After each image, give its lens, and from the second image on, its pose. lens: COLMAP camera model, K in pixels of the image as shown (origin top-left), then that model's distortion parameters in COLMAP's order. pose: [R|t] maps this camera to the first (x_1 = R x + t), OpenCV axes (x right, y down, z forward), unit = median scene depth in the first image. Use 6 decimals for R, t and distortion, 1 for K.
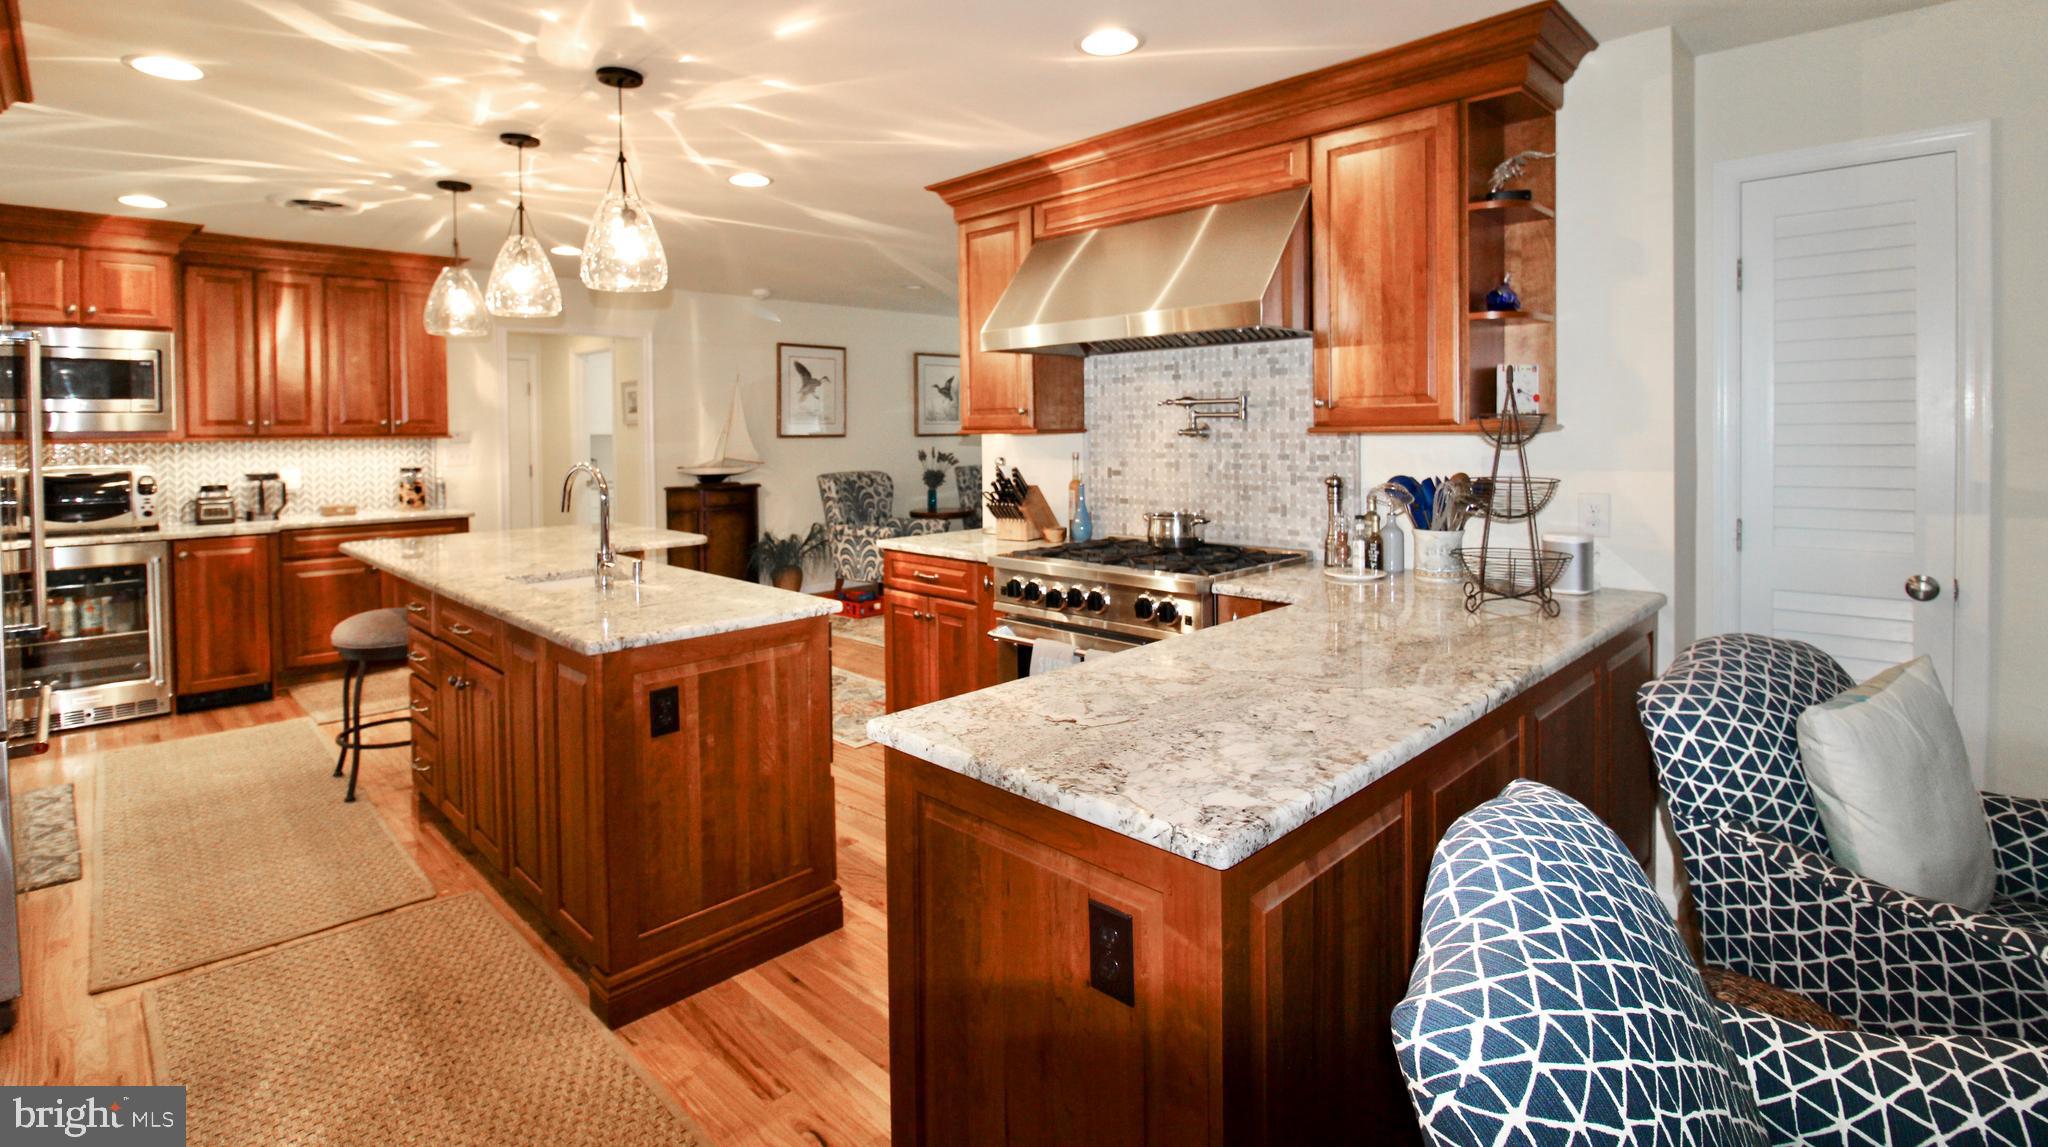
lens RADIAL K [[948.8, 0, 1035.4], [0, 948.8, 444.6], [0, 0, 1]] dist [-0.004925, -0.010071]
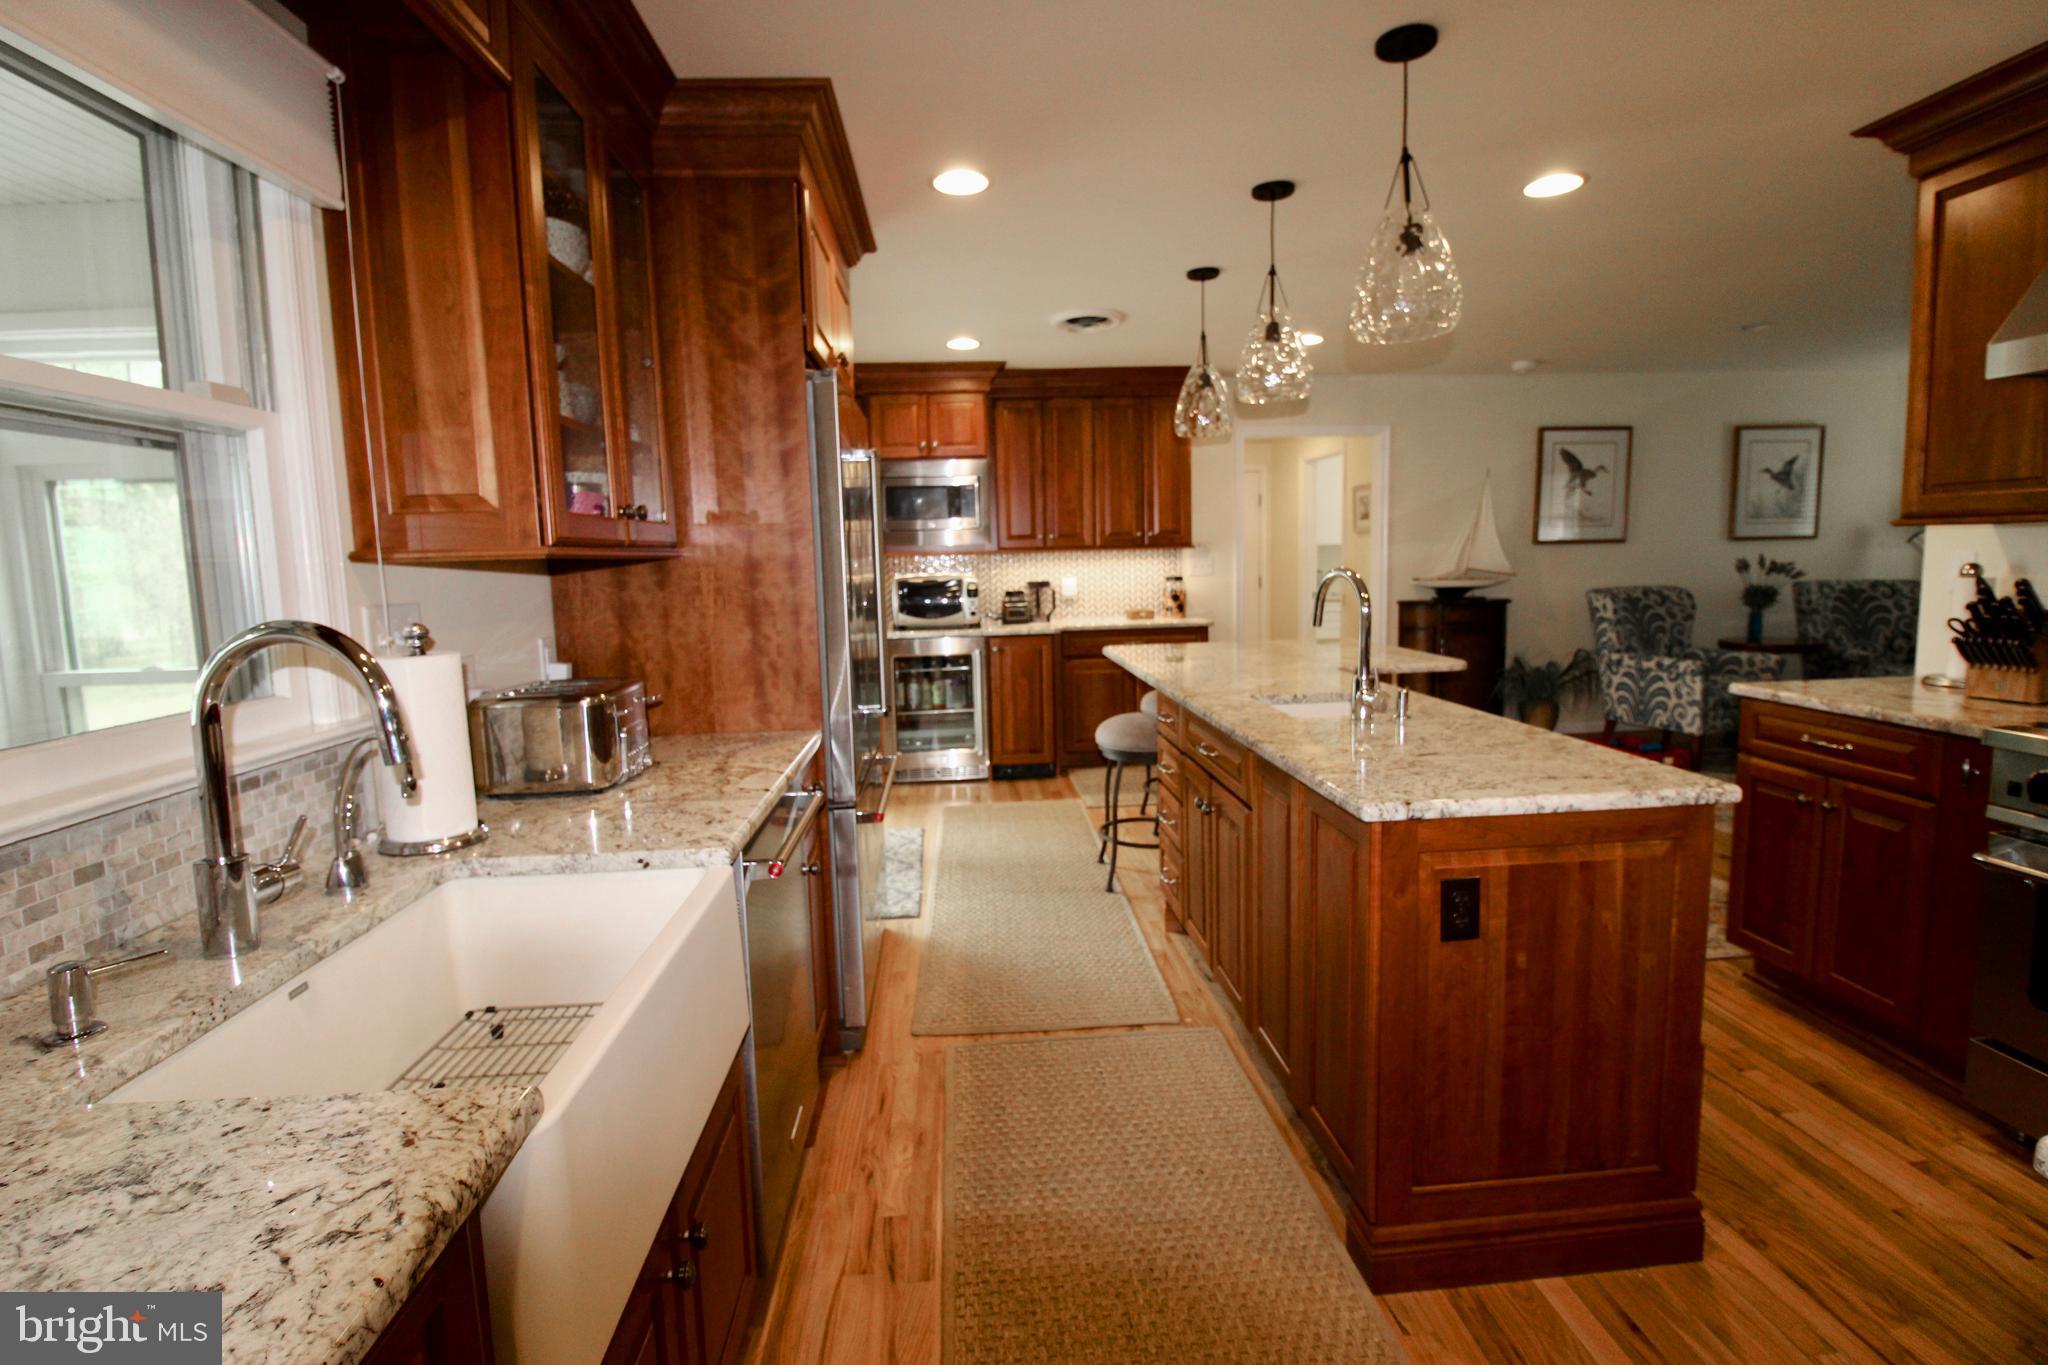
lens RADIAL K [[948.1, 0, 1026.5], [0, 948.1, 662.5], [0, 0, 1]] dist [-0.001958, -0.010411]
pose [[0.750577, 0.064270, -0.657650, -0.119723], [0.007800, 0.994328, 0.106075, 0.010257], [0.660737, -0.084748, 0.745818, 0.175064]]
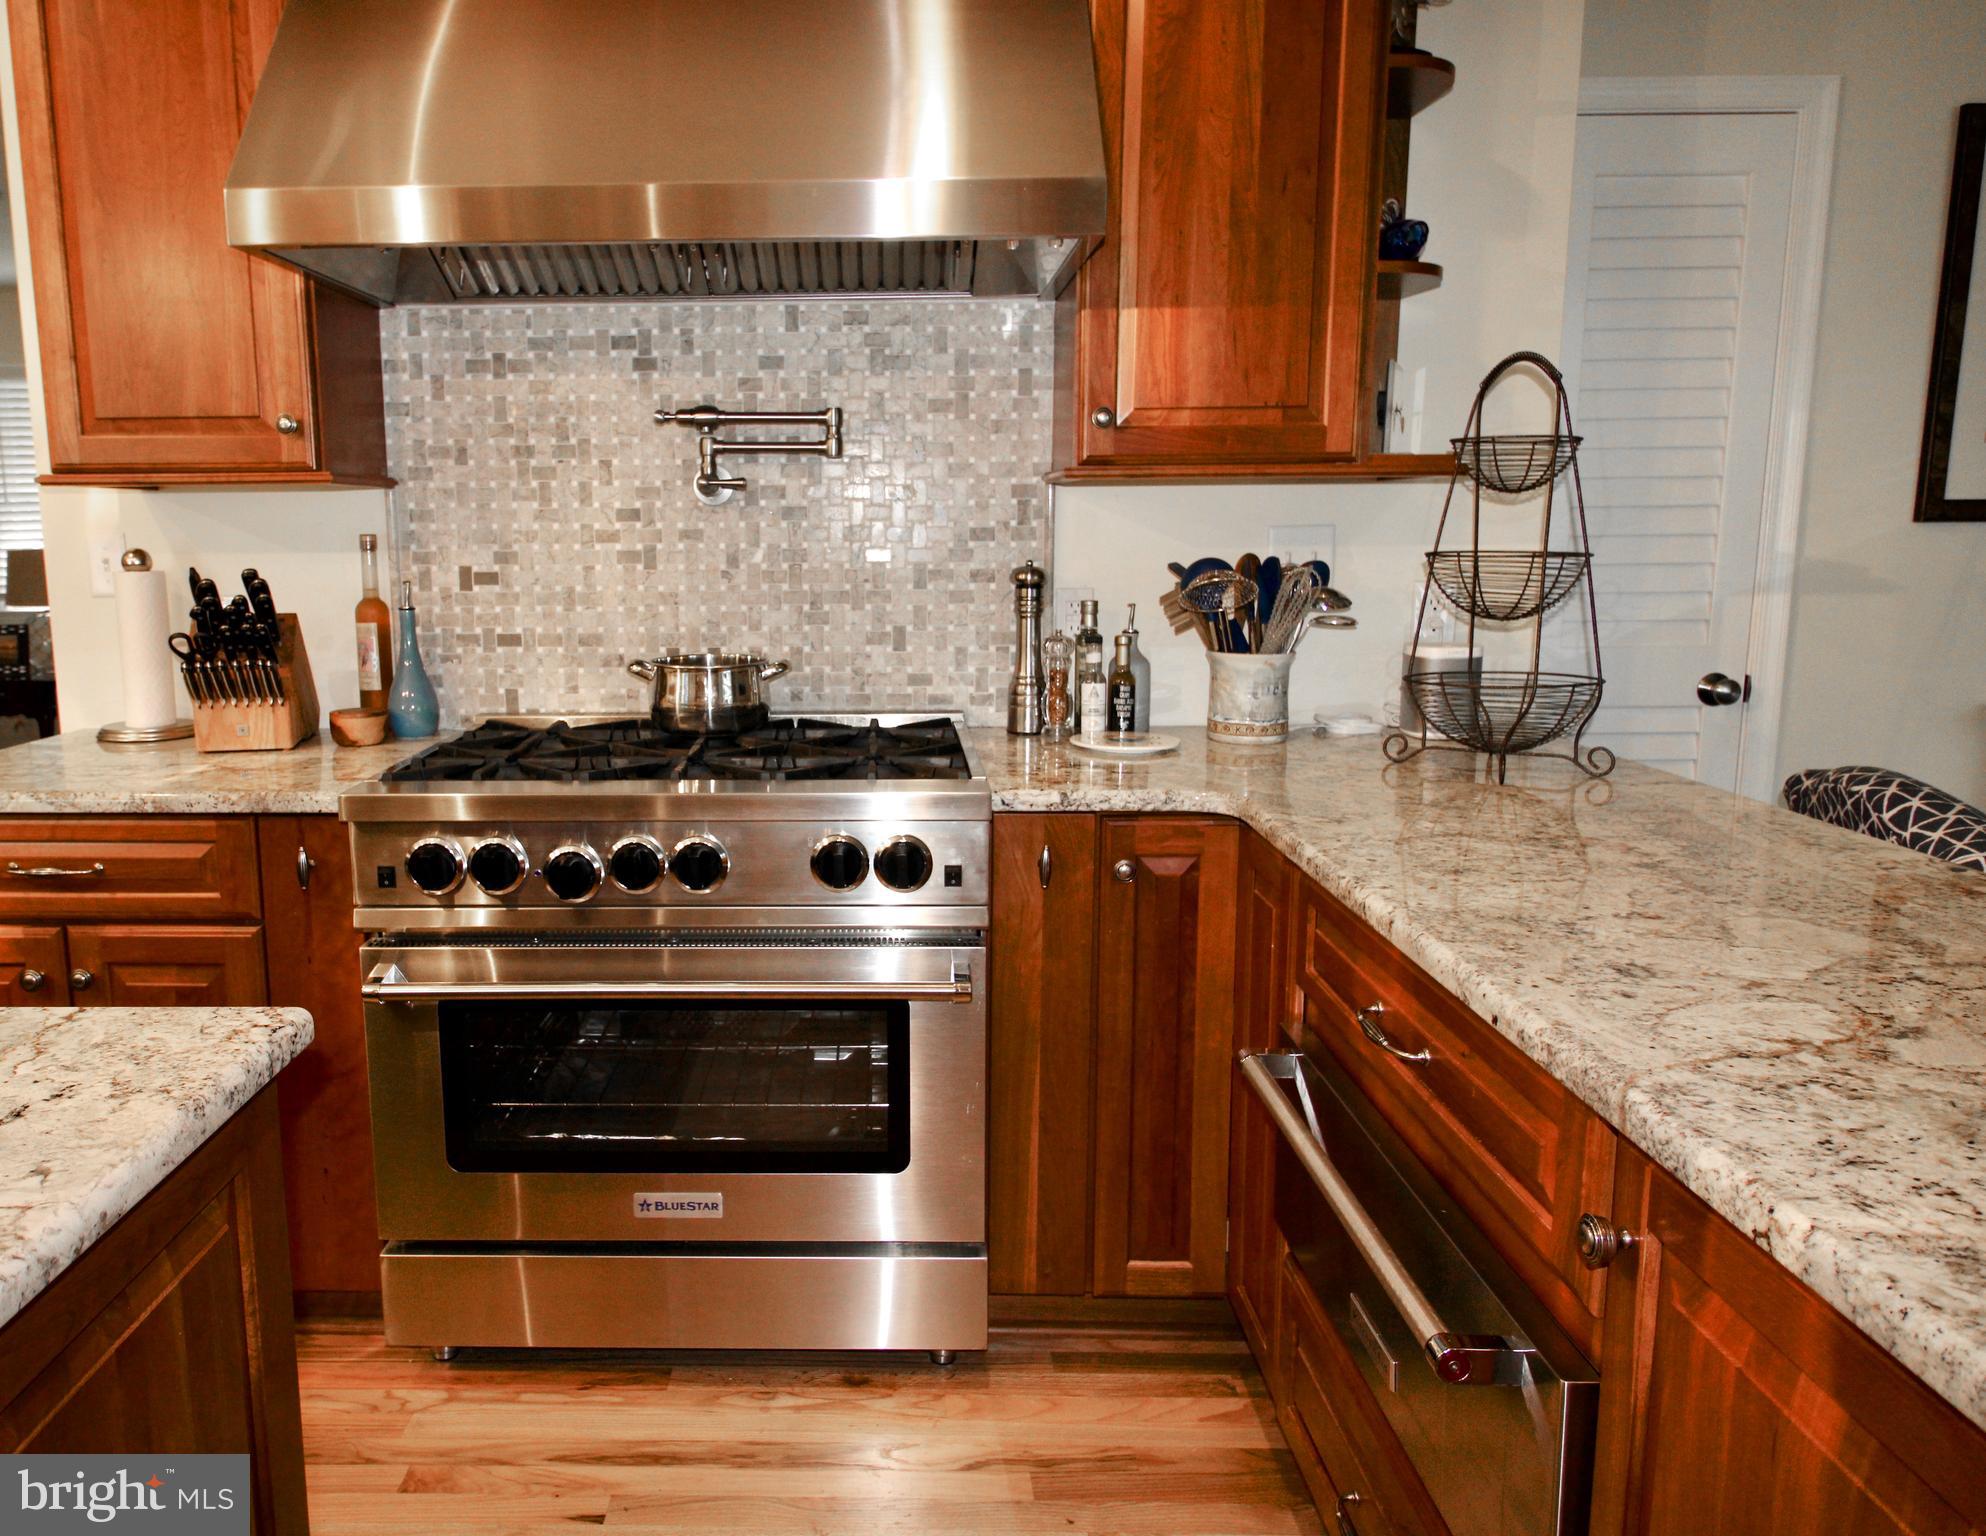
lens RADIAL K [[1417.1, 0, 848.2], [0, 1417.1, 746.1], [0, 0, 1]] dist [-0.000945, -0.002912]
pose [[0.735766, -0.100147, 0.669790, -0.285620], [0.010735, 0.990606, 0.136323, 0.022139], [-0.677151, -0.093112, 0.729929, 0.451127]]
